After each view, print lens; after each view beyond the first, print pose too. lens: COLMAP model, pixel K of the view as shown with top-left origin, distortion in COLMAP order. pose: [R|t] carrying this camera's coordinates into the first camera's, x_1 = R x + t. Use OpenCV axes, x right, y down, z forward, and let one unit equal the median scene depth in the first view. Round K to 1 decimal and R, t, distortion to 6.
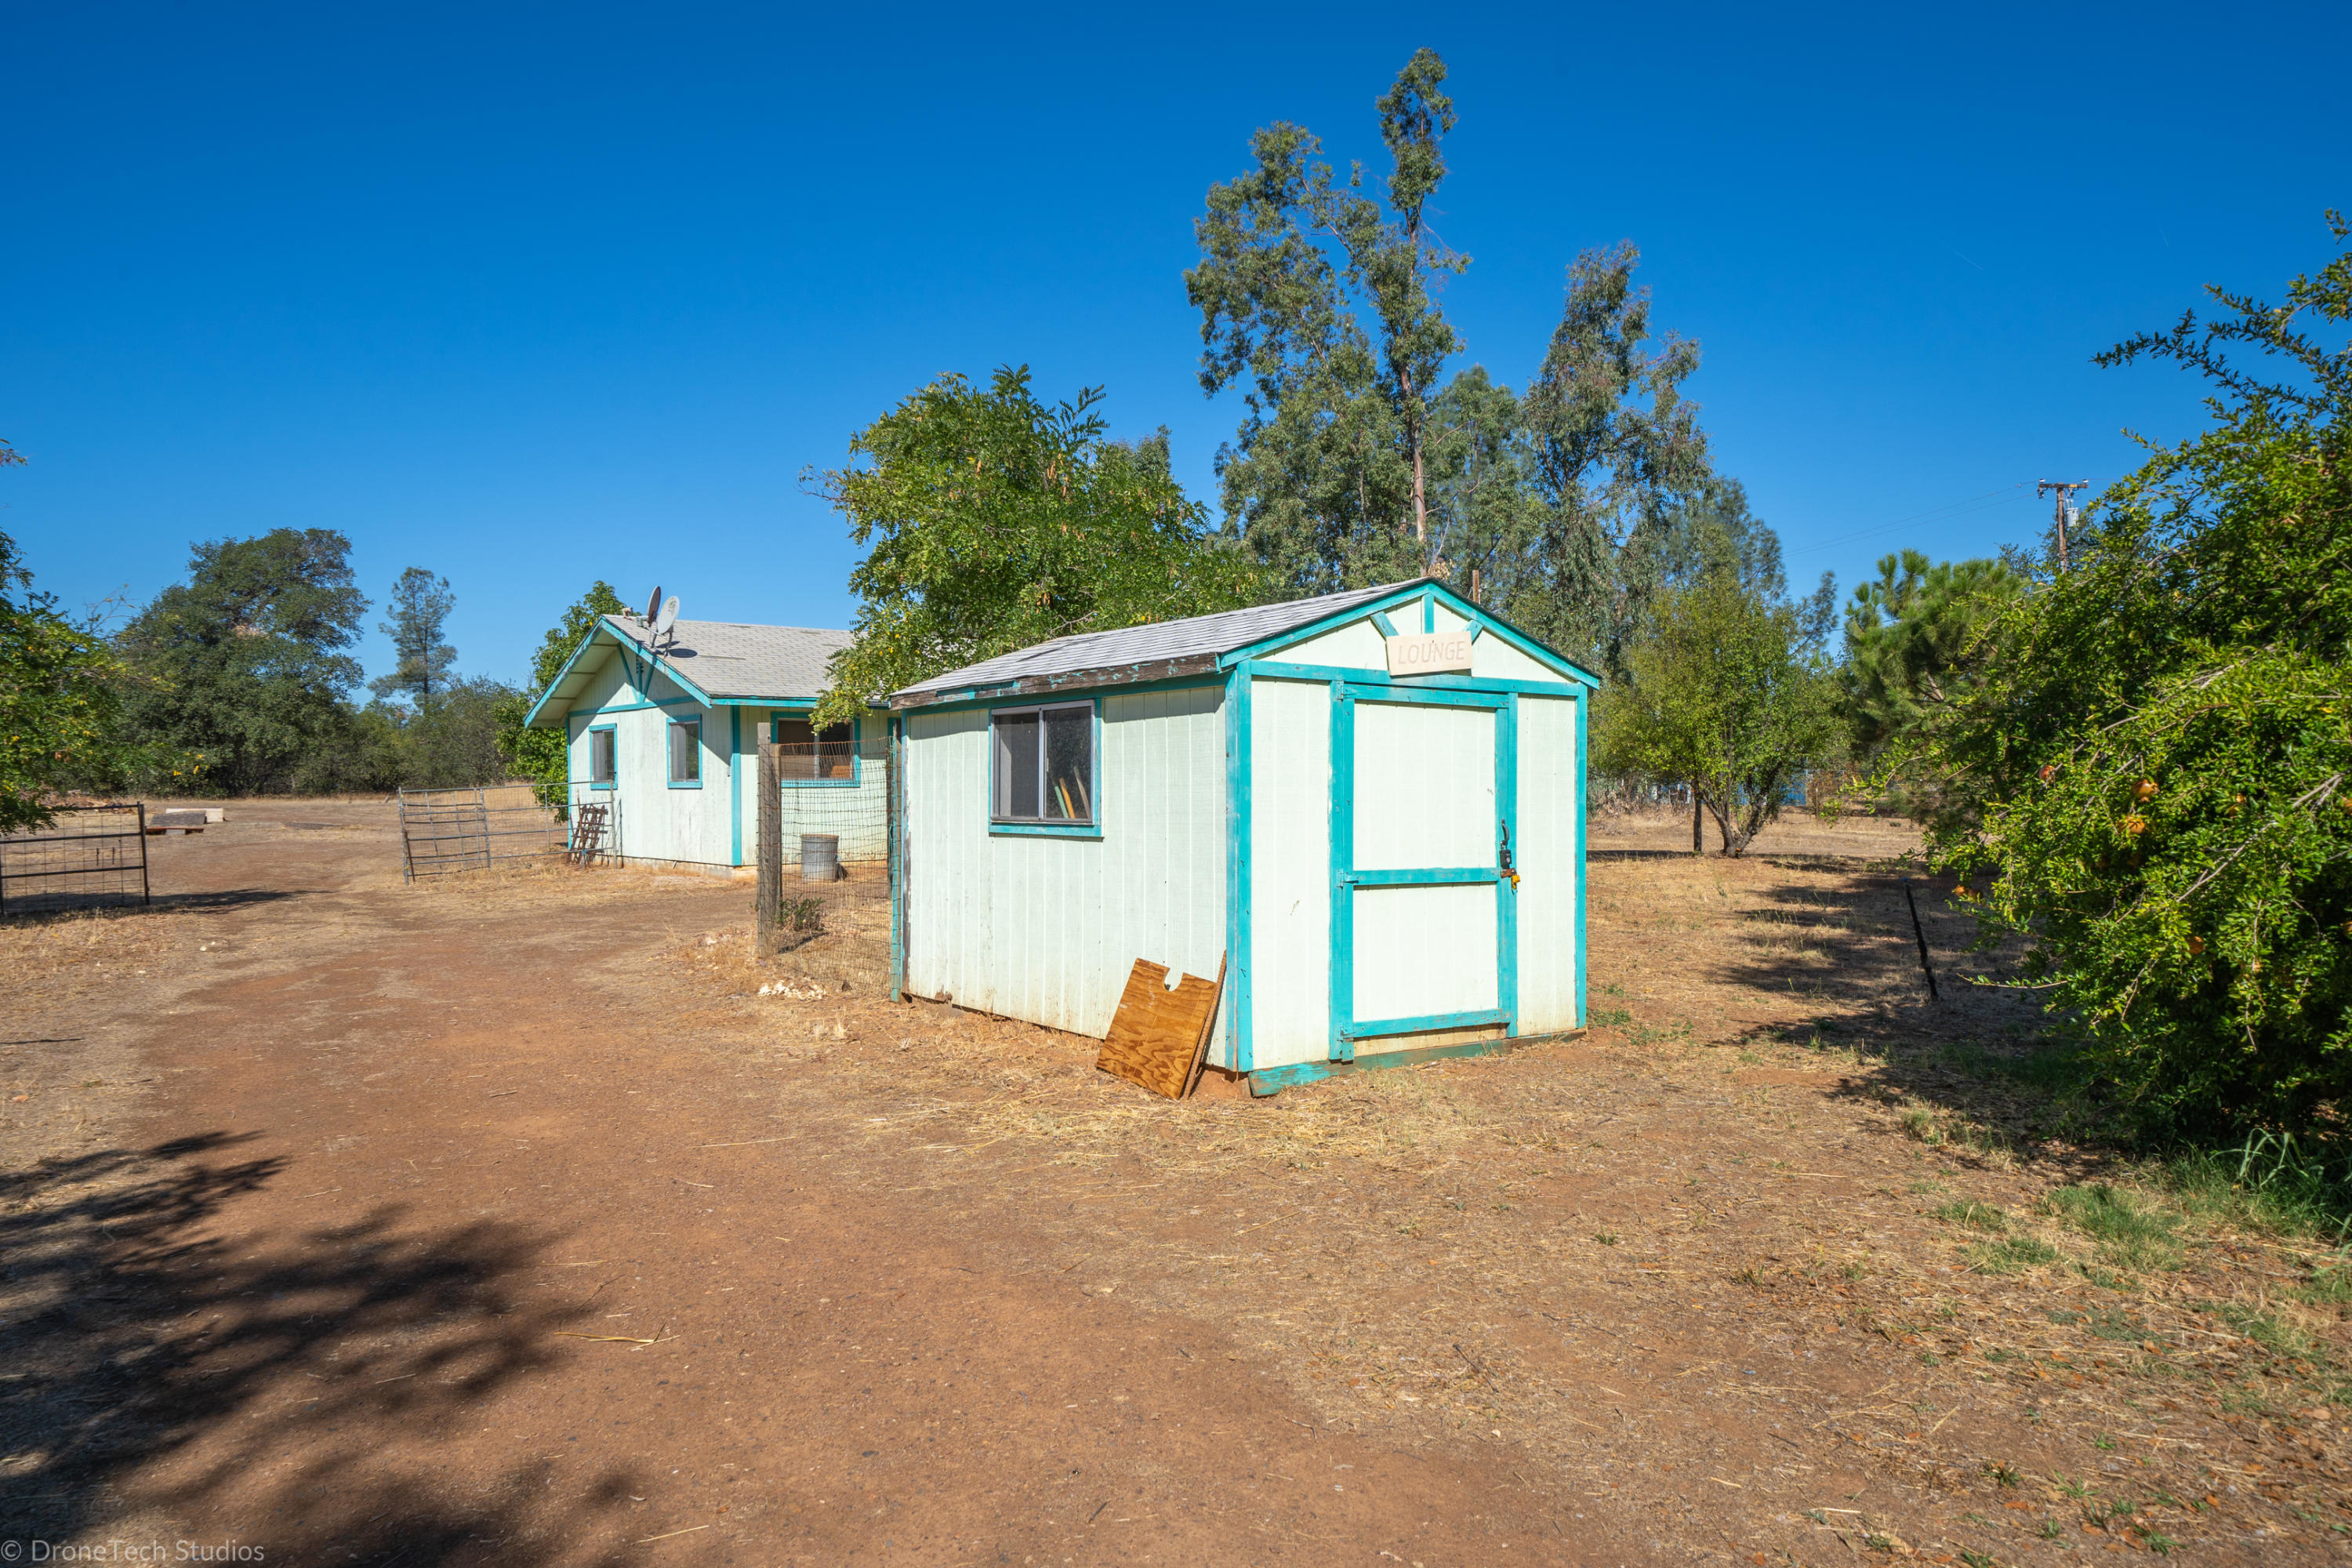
lens RADIAL K [[1539.8, 0, 1157.2], [0, 1539.8, 804.1], [0, 0, 1]] dist [0.042030, 0.001591]
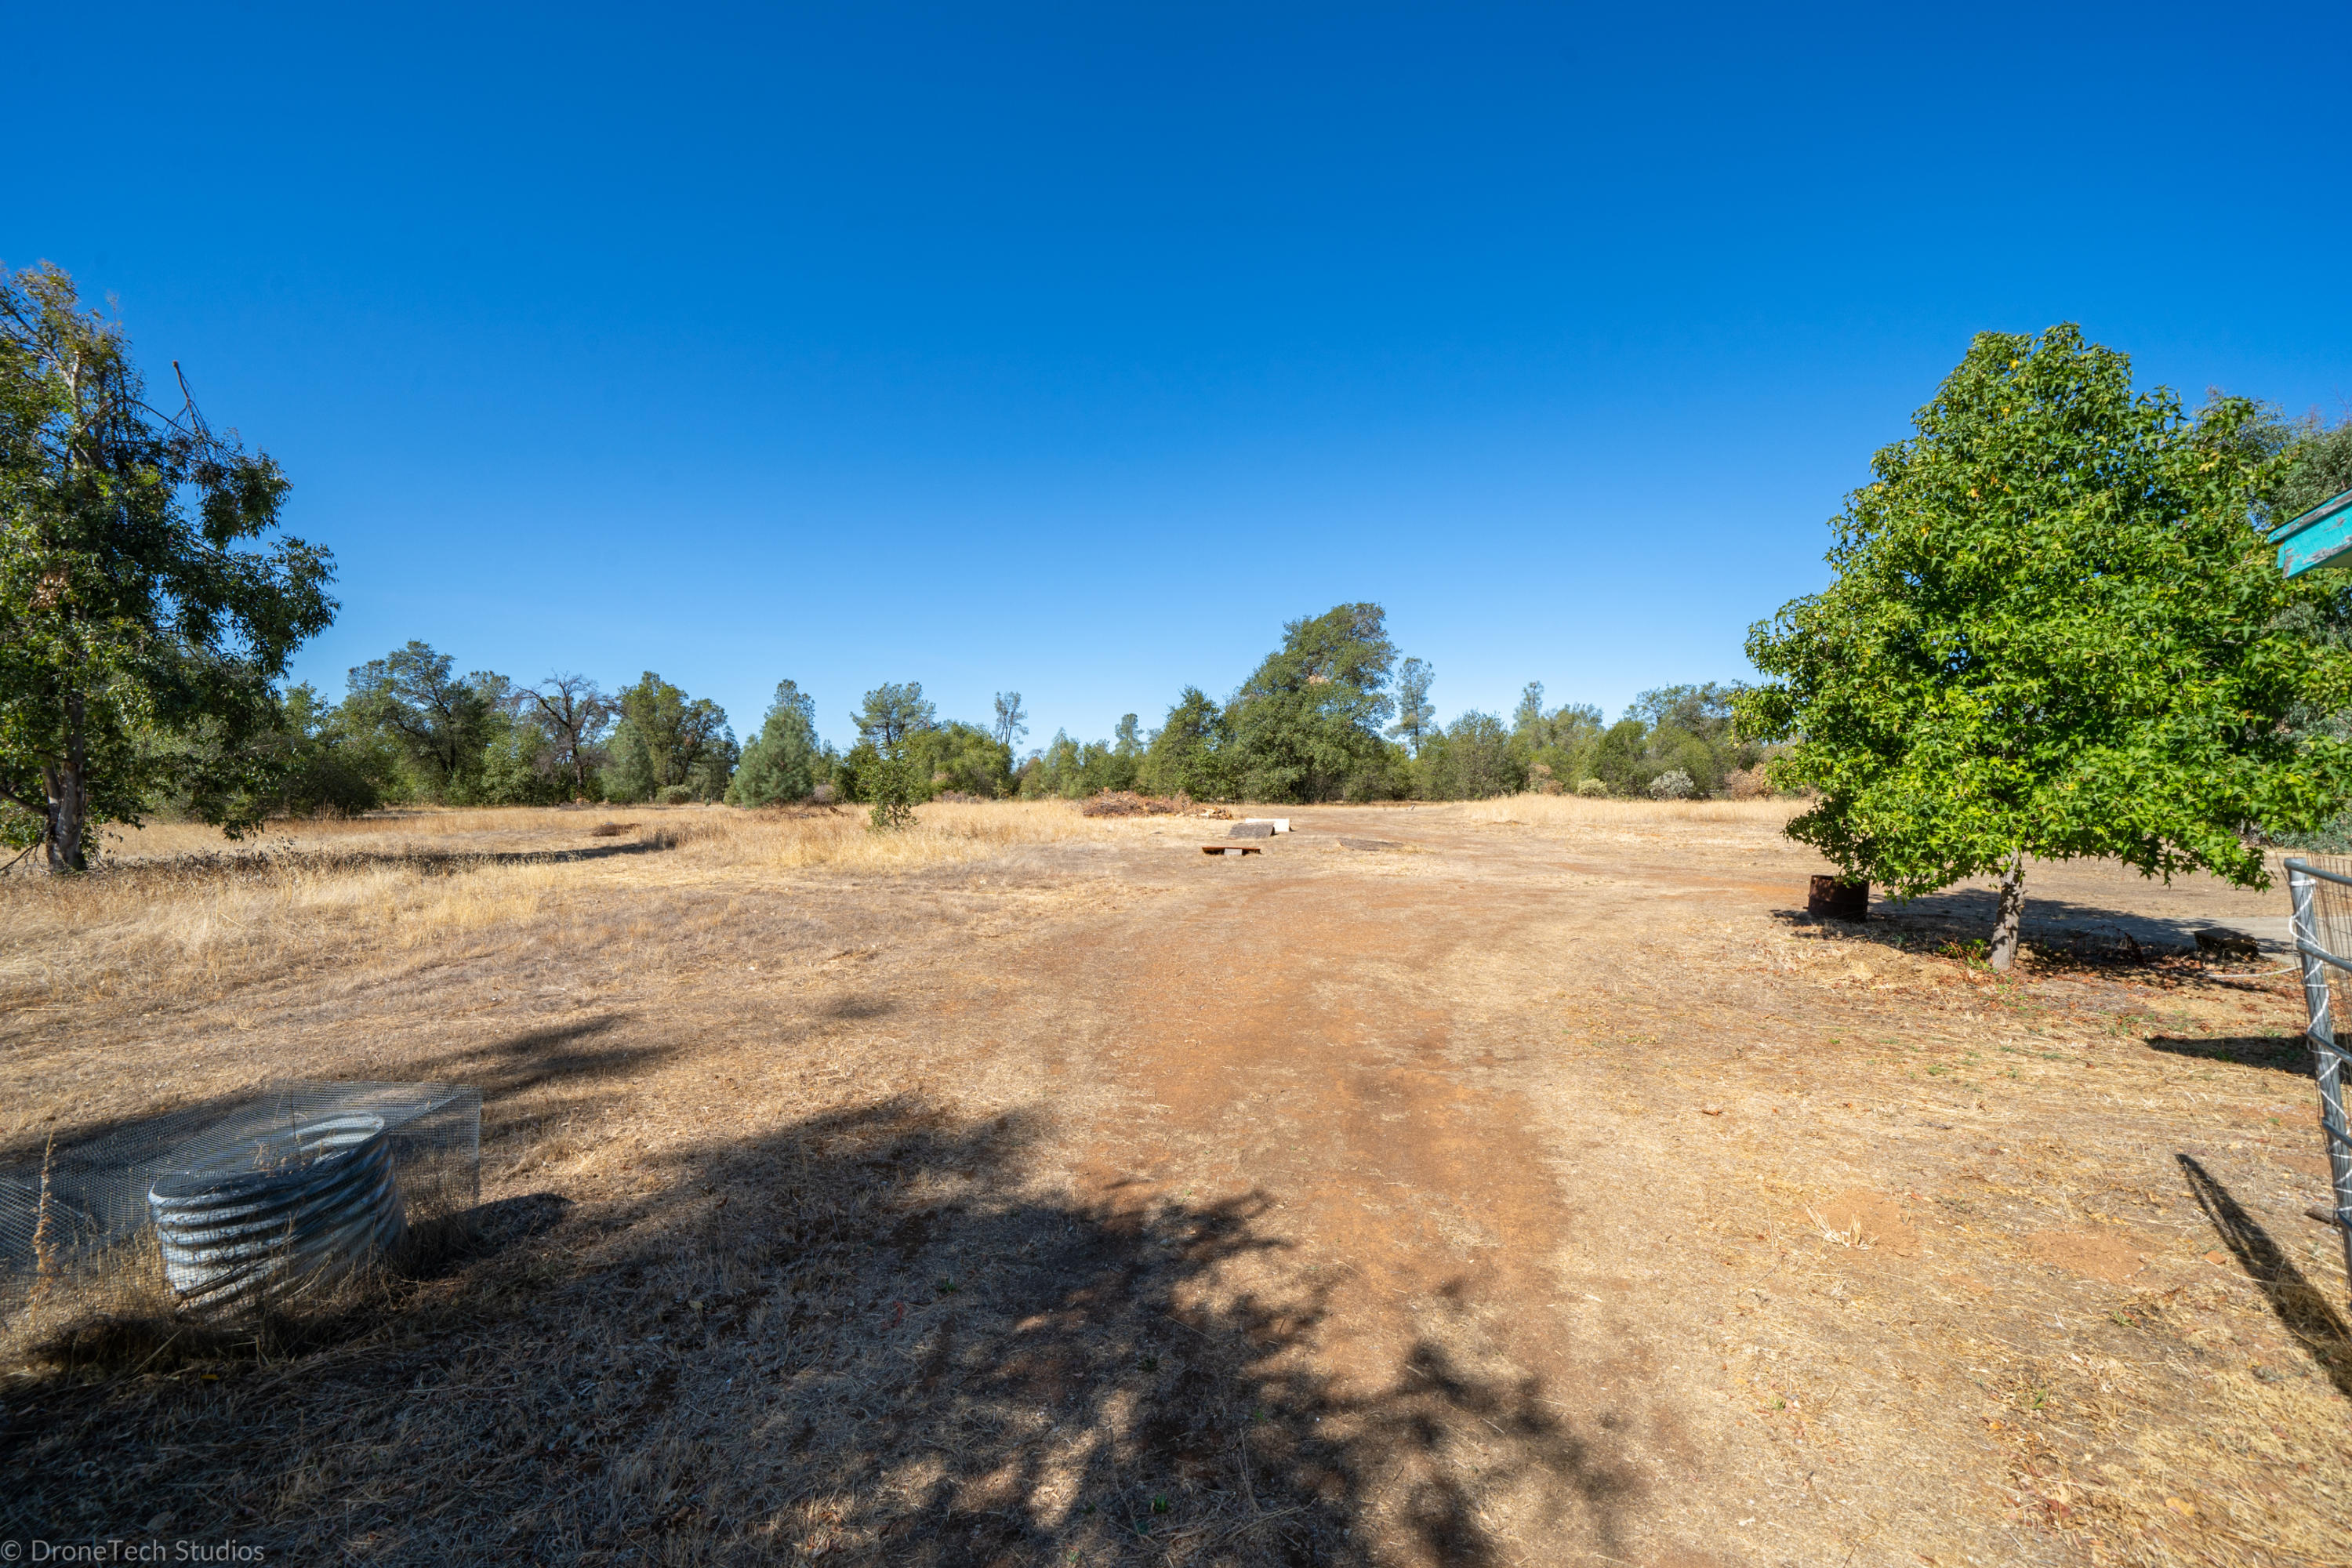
lens RADIAL K [[880.7, 0, 1166.5], [0, 880.7, 798.8], [0, 0, 1]] dist [-0.016933, 0.001432]
pose [[0.762982, 0.007079, -0.646381, -0.197057], [-0.010837, 0.999940, -0.001842, -0.006397], [0.646329, 0.008410, 0.763012, 0.351221]]
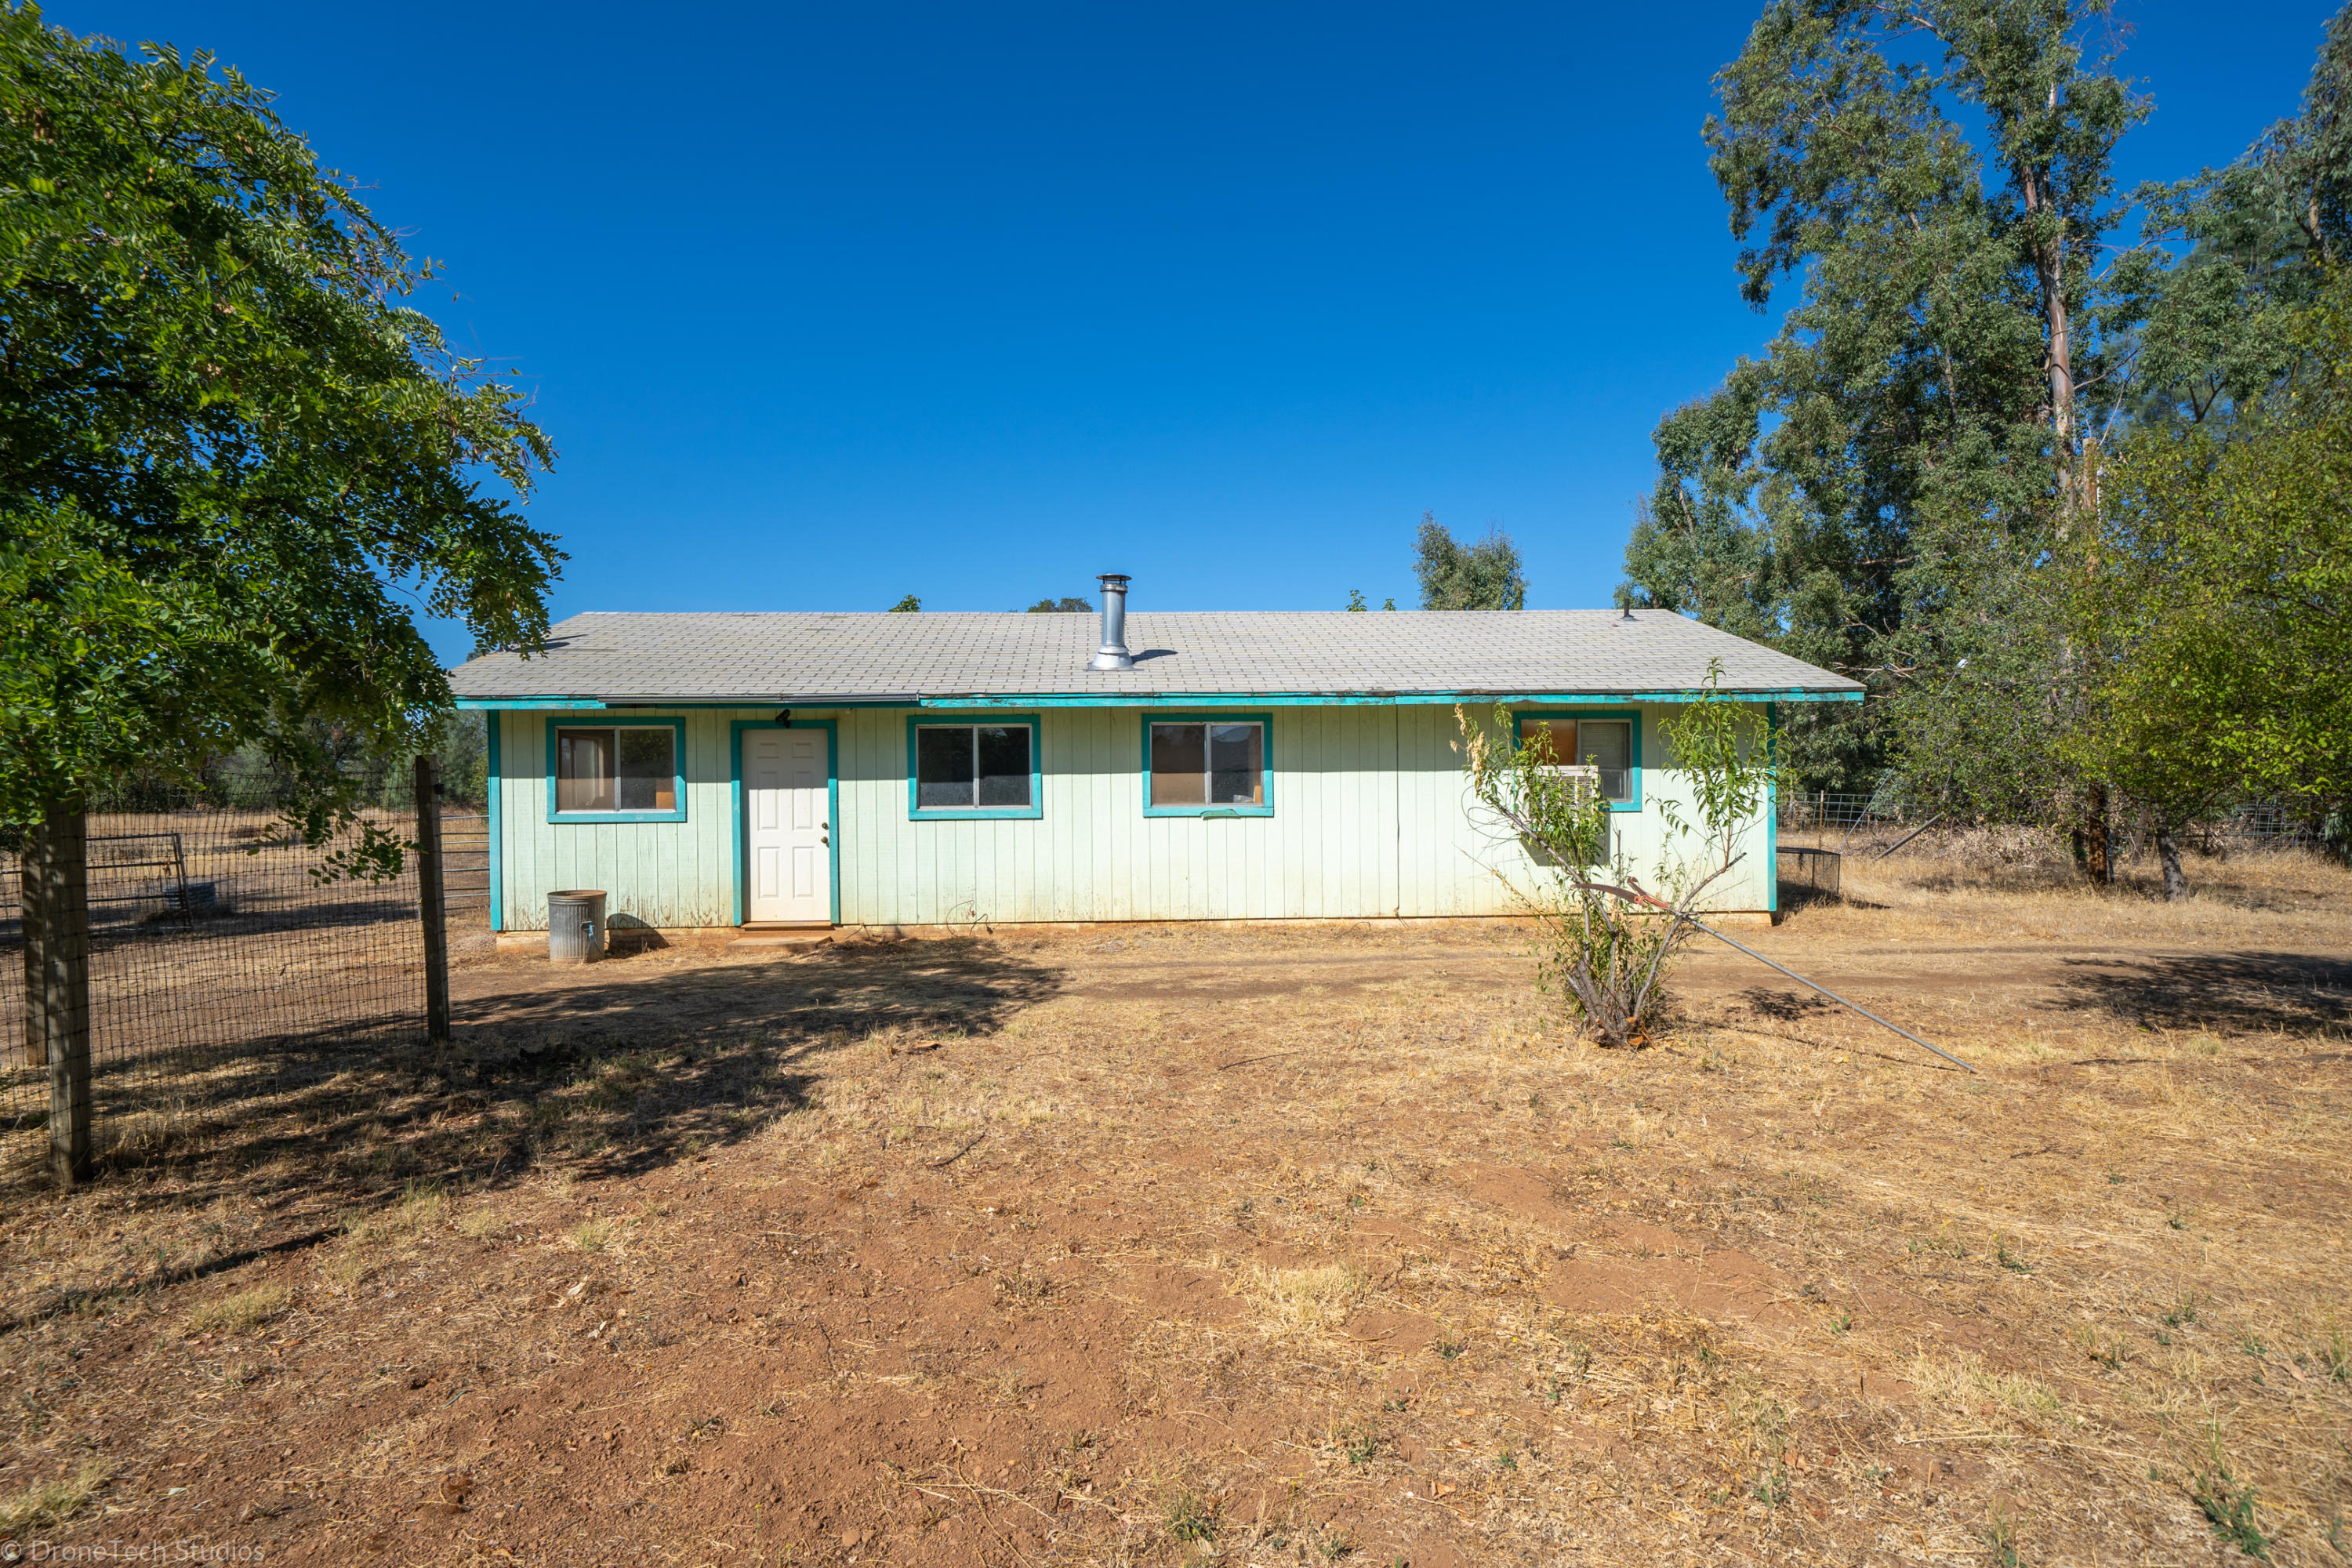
lens RADIAL K [[1169.8, 0, 1161.5], [0, 1169.8, 780.9], [0, 0, 1]] dist [0.021931, 0.000047]
pose [[0.811500, -0.007003, -0.584310, 0.105578], [-0.003912, 0.999841, -0.017416, -0.007716], [0.584339, 0.016419, 0.811343, 0.252271]]
